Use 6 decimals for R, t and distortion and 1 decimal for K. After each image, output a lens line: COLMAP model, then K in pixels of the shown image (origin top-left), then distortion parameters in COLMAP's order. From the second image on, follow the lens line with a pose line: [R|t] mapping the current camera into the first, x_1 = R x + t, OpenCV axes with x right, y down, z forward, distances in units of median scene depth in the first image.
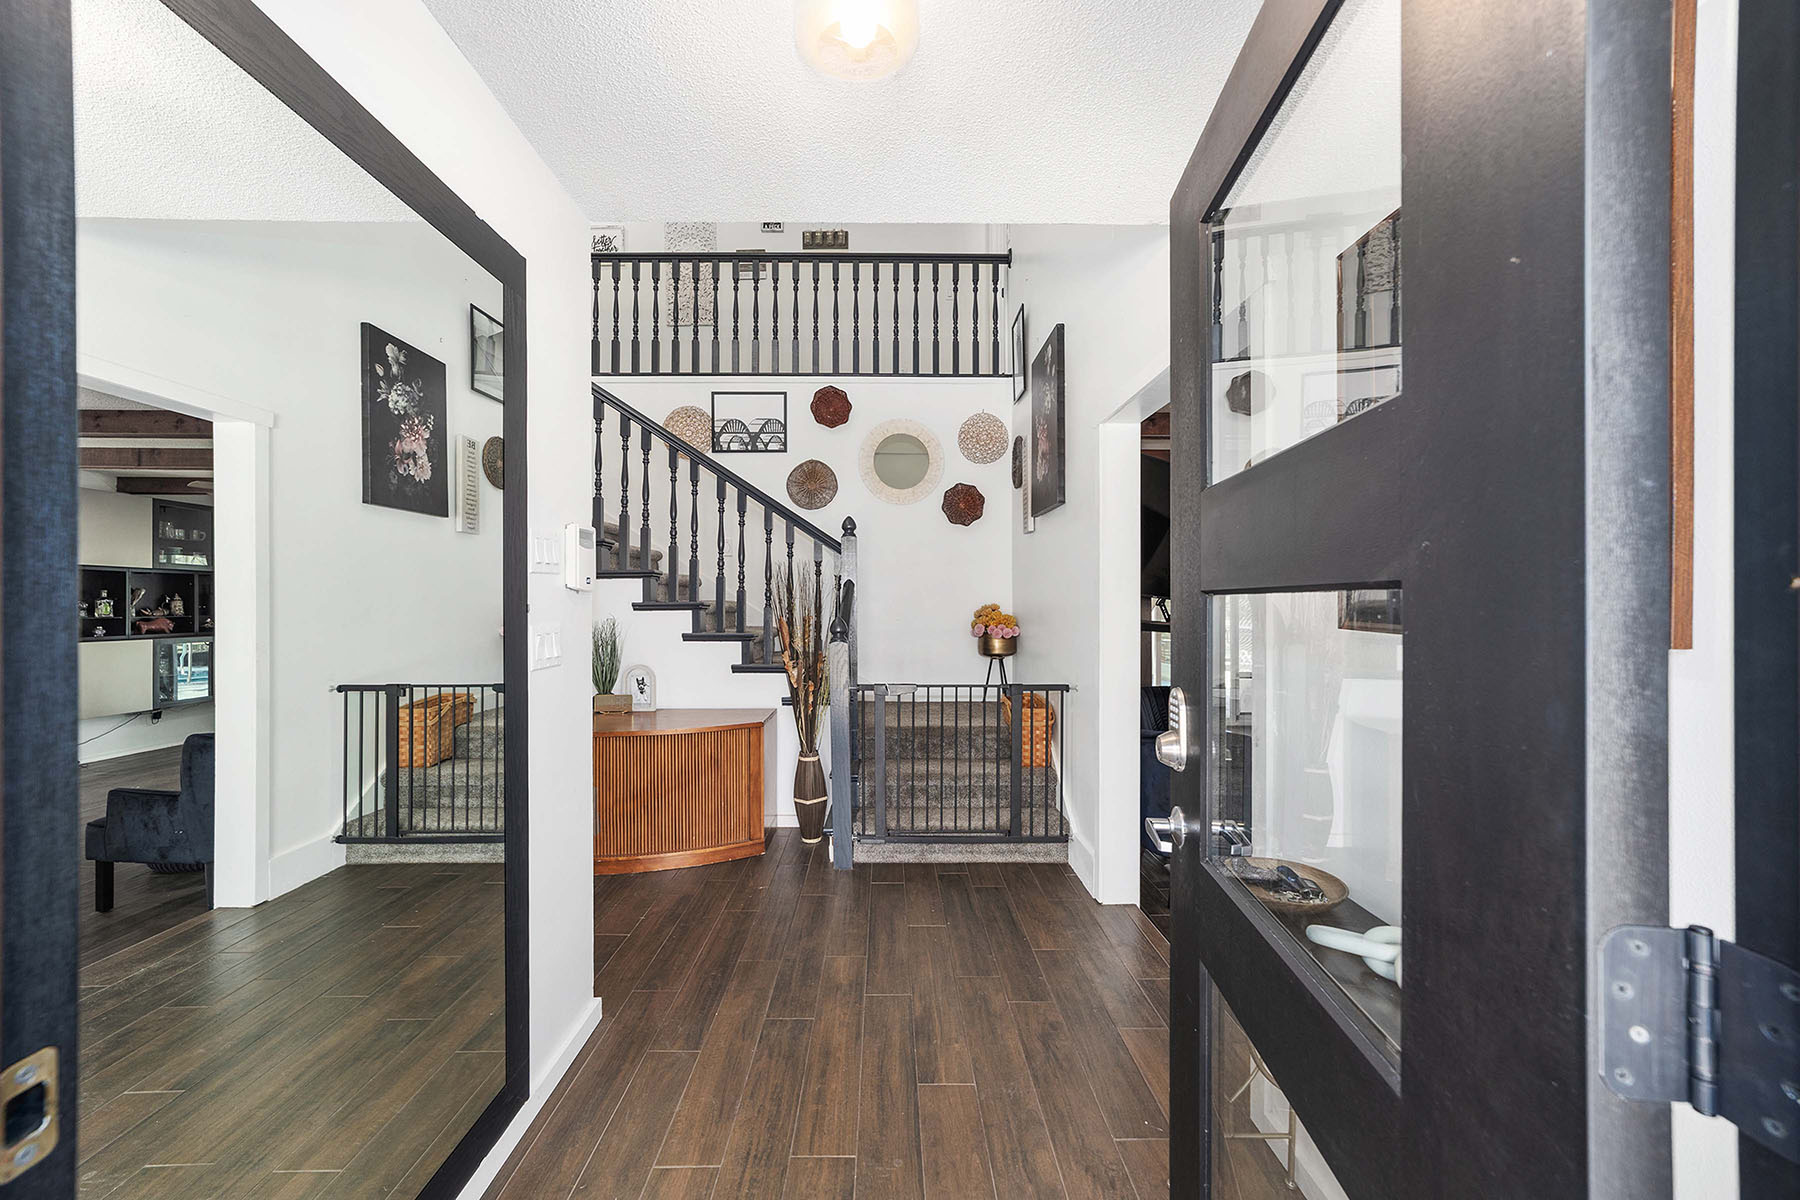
lens RADIAL K [[694.2, 0, 894.3], [0, 694.2, 600.5], [0, 0, 1]] dist [-0.000986, 0.001866]
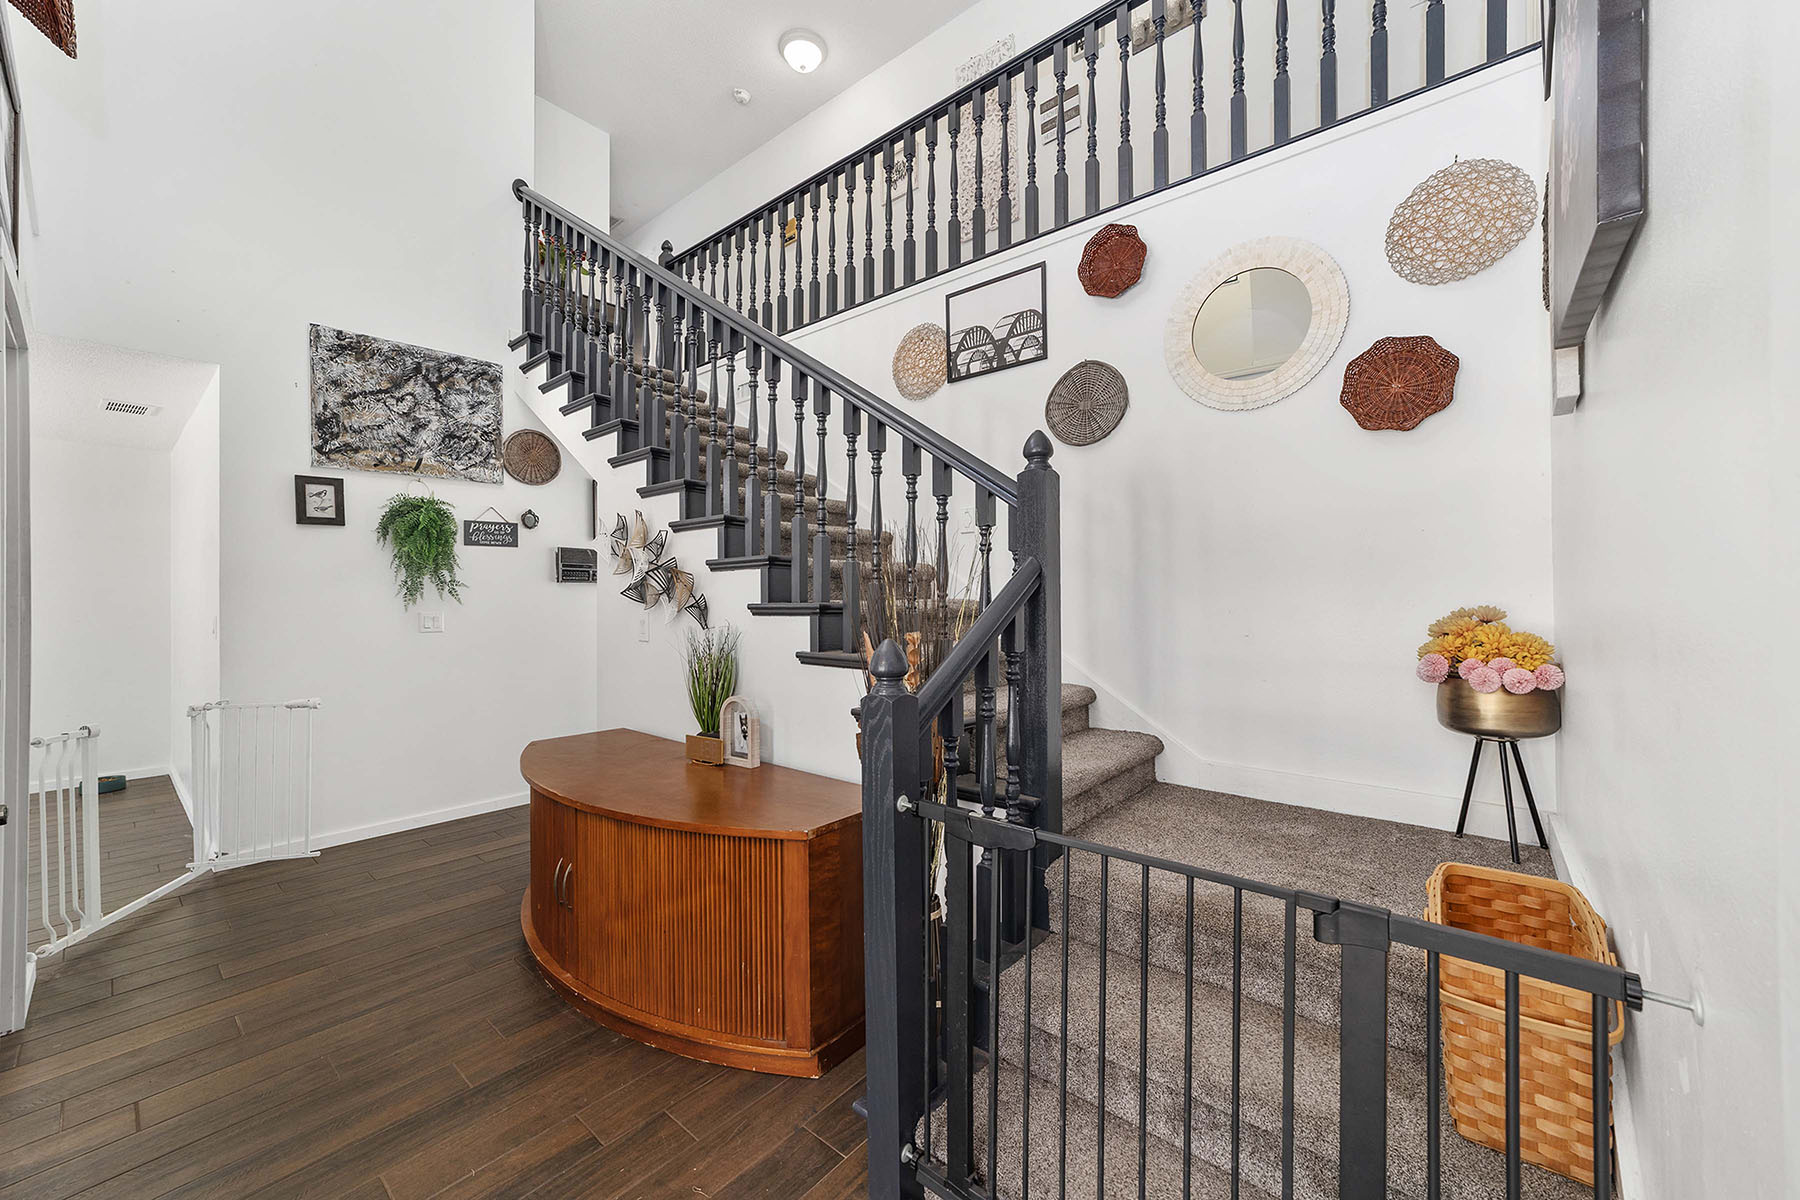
lens RADIAL K [[694.2, 0, 899.1], [0, 694.2, 597.4], [0, 0, 1]] dist [-0.000986, 0.001866]
pose [[0.751543, -0.002447, -0.659680, 0.152805], [0.004925, 0.999986, 0.001902, -0.003282], [0.659666, -0.004679, 0.751545, 0.450477]]
